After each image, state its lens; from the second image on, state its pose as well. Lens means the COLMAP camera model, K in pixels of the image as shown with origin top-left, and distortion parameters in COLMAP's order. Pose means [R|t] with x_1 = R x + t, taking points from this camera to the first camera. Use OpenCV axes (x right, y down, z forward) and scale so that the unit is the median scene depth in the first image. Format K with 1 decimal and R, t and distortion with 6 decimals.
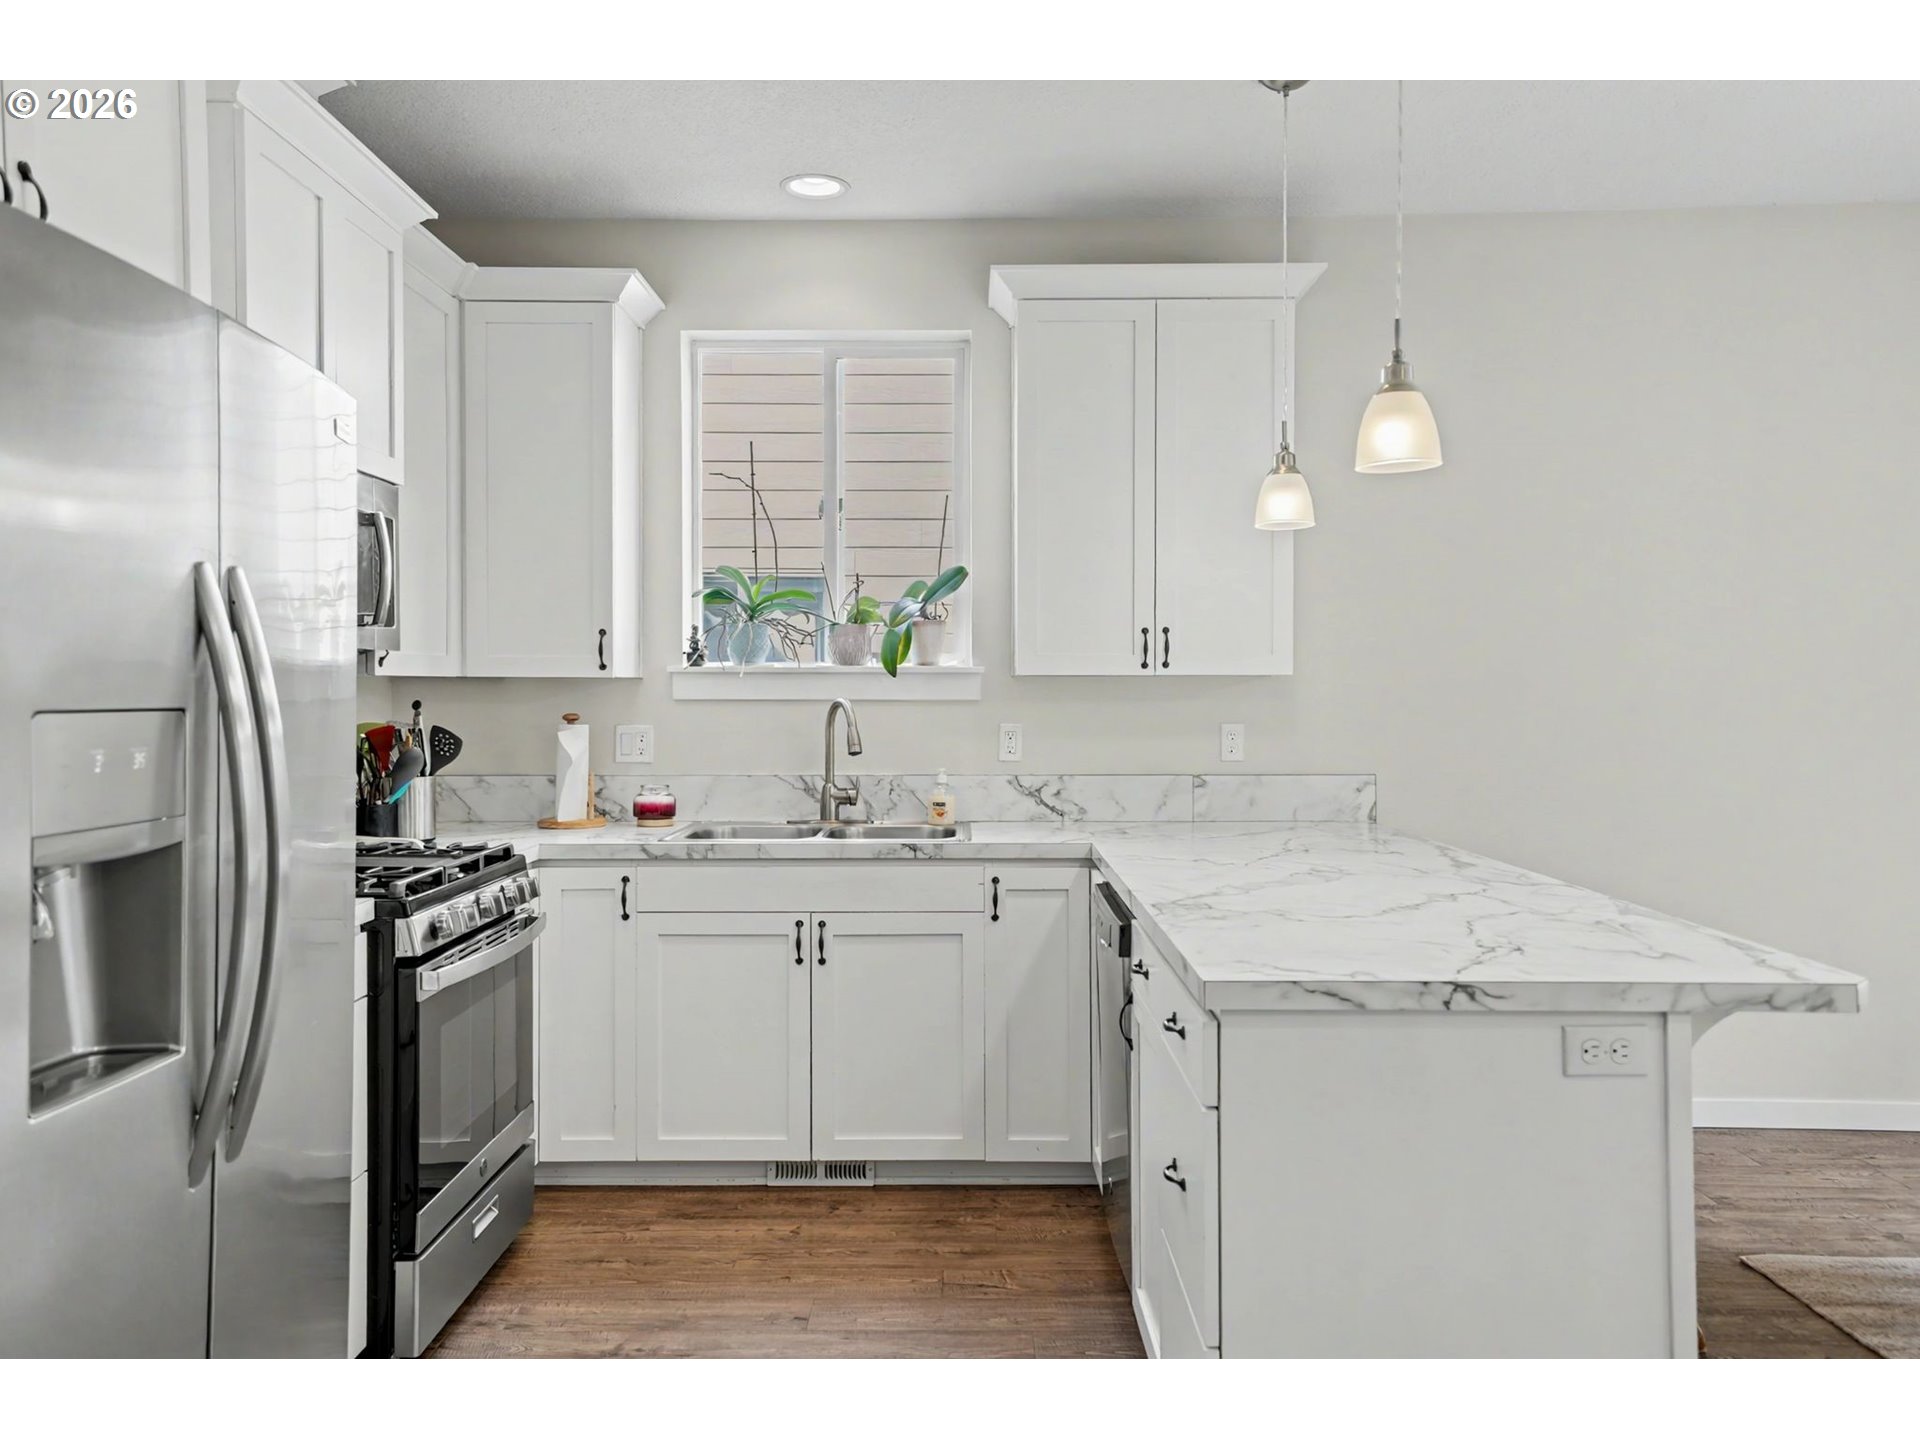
lens RADIAL K [[1421.7, 0, 960.0], [0, 1421.7, 720.0], [0, 0, 1]] dist [0.045960, 0.006349]
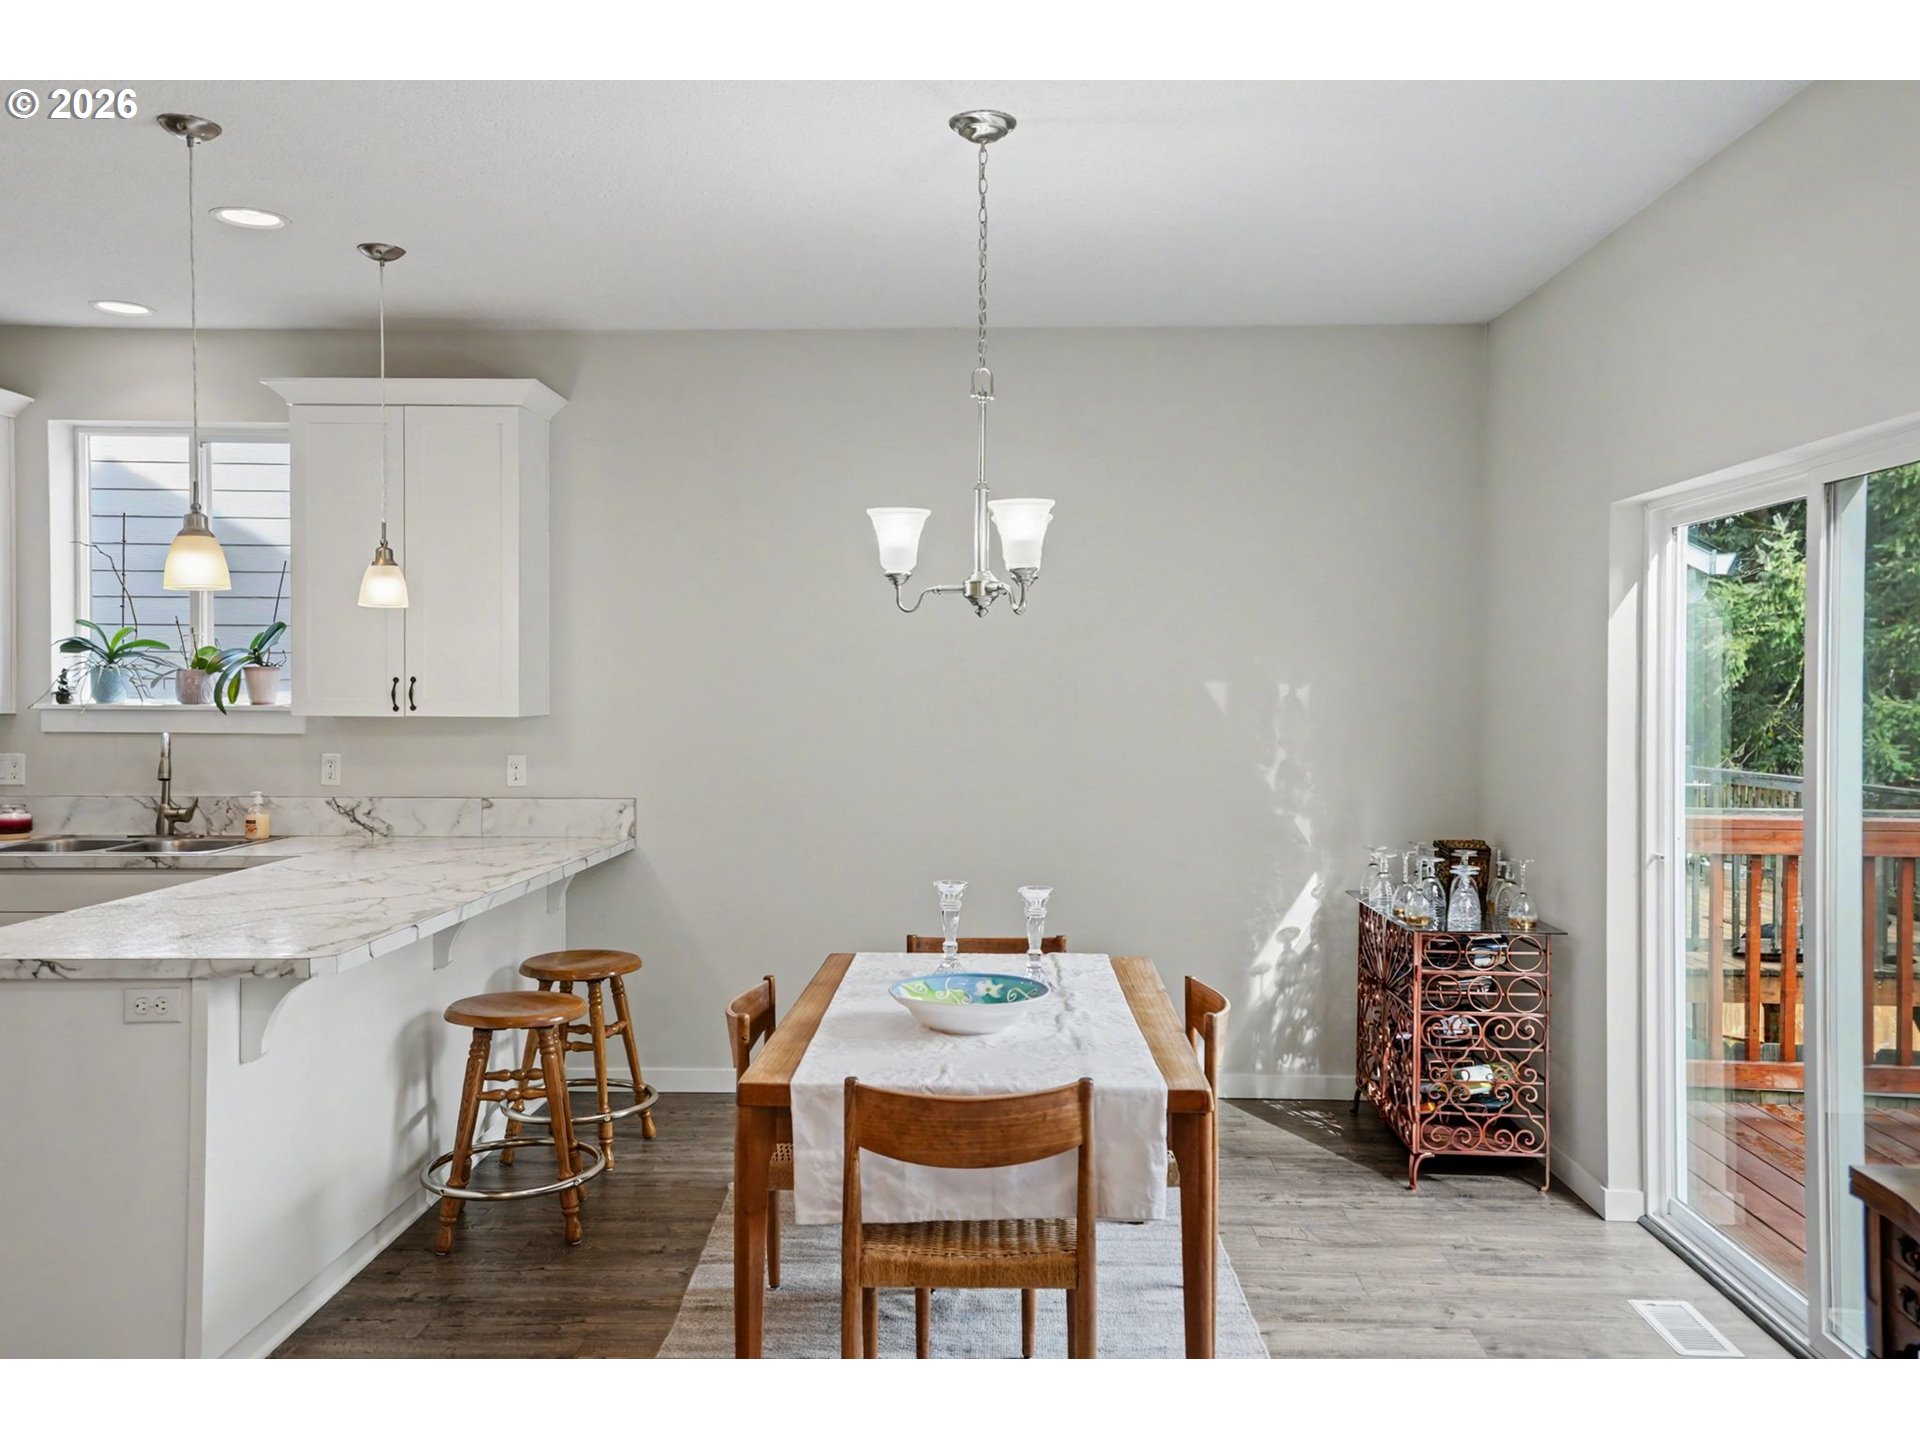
lens RADIAL K [[1468.7, 0, 966.5], [0, 1468.7, 696.2], [0, 0, 1]] dist [0.044659, 0.000245]
pose [[0.999952, 0.008237, -0.005307, 0.623077], [-0.008316, 0.999852, -0.015076, -0.033966], [0.005182, 0.015120, 0.999872, -0.253297]]
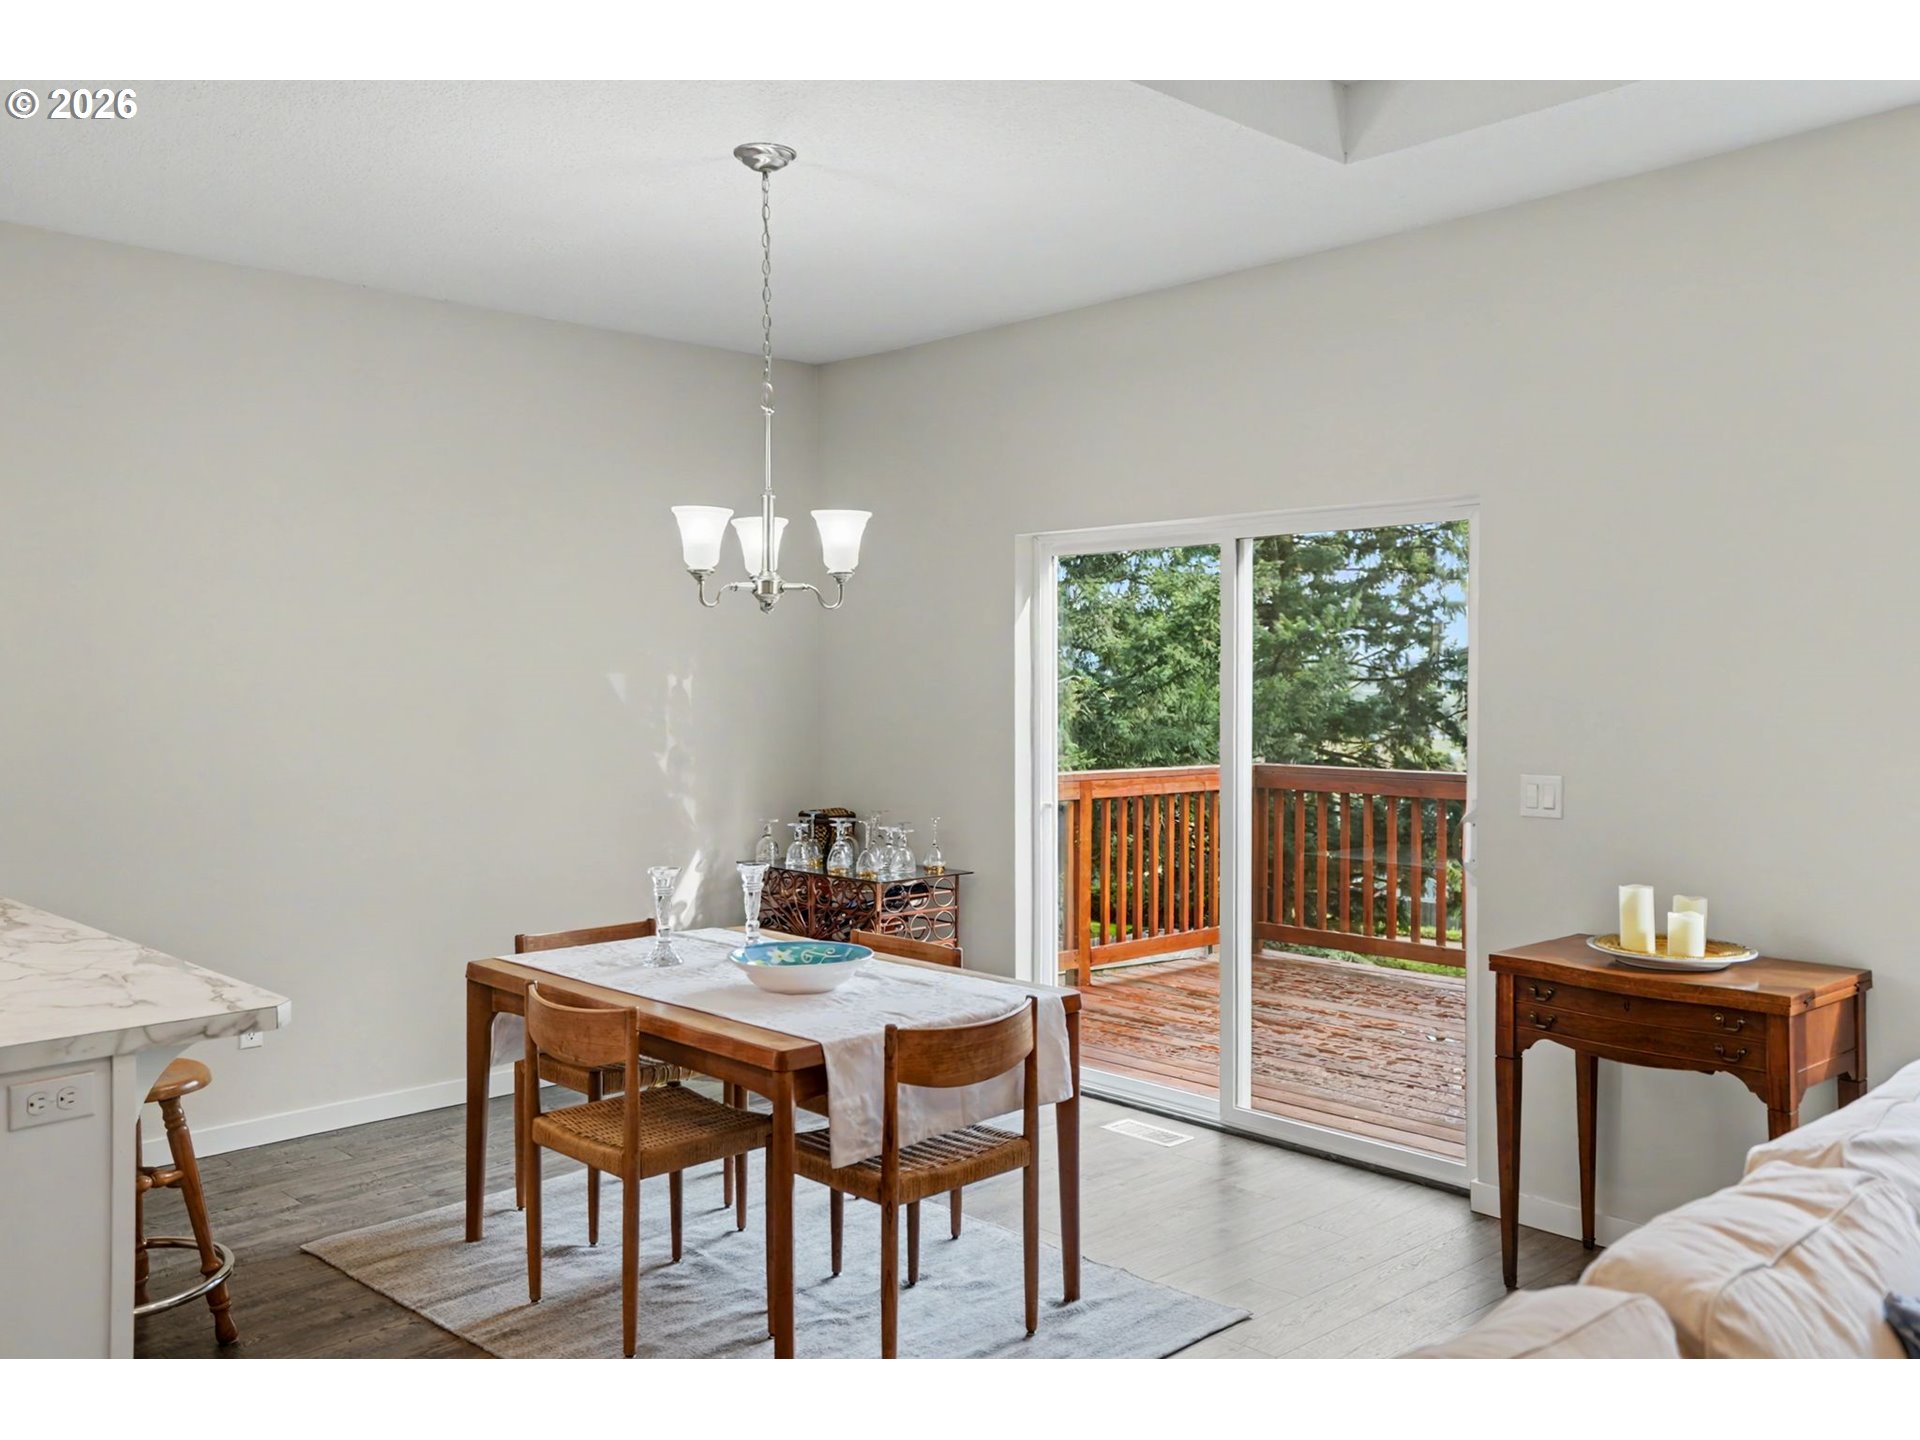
lens RADIAL K [[1530.0, 0, 958.1], [0, 1530.0, 703.1], [0, 0, 1]] dist [0.035880, 0.011491]
pose [[0.716531, -0.004693, 0.697539, 0.054343], [0.009918, 0.999945, -0.003461, -0.032592], [-0.697485, 0.009399, 0.716538, -0.173158]]
